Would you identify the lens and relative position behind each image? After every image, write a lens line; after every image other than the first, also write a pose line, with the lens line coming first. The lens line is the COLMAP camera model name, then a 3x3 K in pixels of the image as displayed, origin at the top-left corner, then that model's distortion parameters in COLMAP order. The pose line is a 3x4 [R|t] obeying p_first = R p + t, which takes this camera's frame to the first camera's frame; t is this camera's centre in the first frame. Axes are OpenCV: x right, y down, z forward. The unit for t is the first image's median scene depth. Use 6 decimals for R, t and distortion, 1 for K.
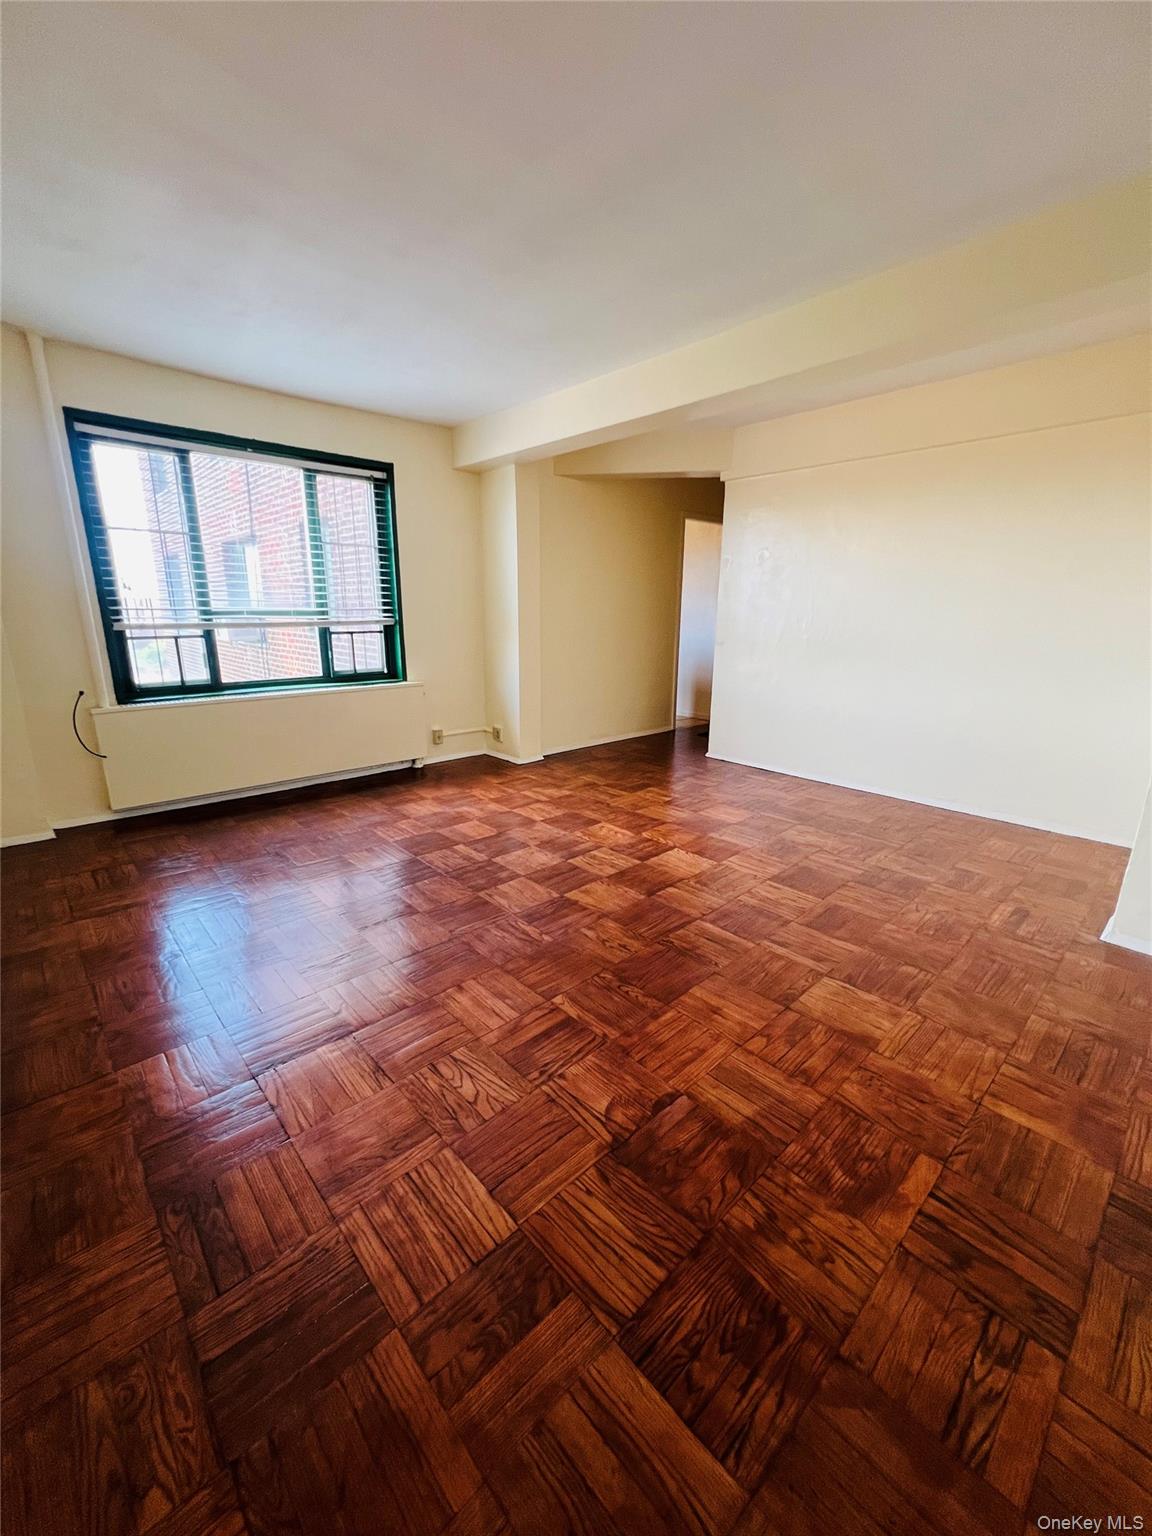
lens RADIAL K [[622.4, 0, 567.2], [0, 622.4, 768.8], [0, 0, 1]] dist [-0.002447, 0.000911]
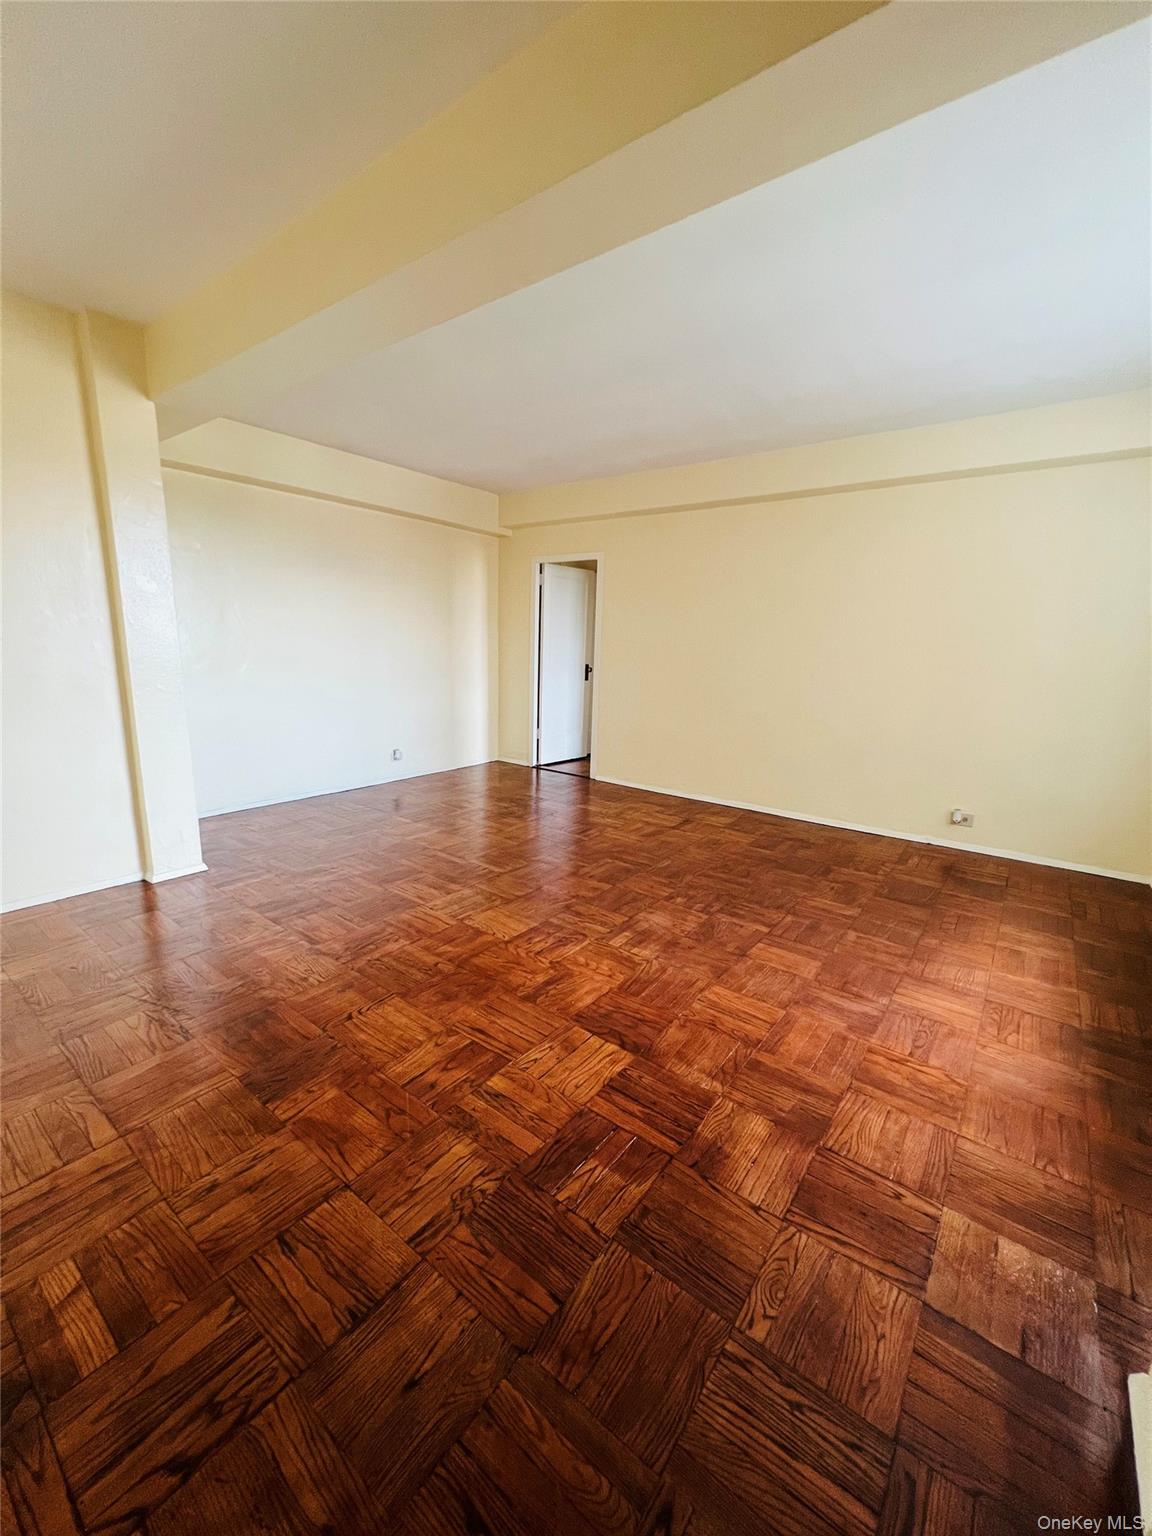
lens RADIAL K [[621.8, 0, 575.9], [0, 621.8, 767.5], [0, 0, 1]] dist [-0.002798, -0.000086]
pose [[-0.983267, 0.001163, -0.182167, 0.238898], [-0.079927, 0.895839, 0.437132, -0.434172], [0.163701, 0.444378, -0.880756, 1.669040]]
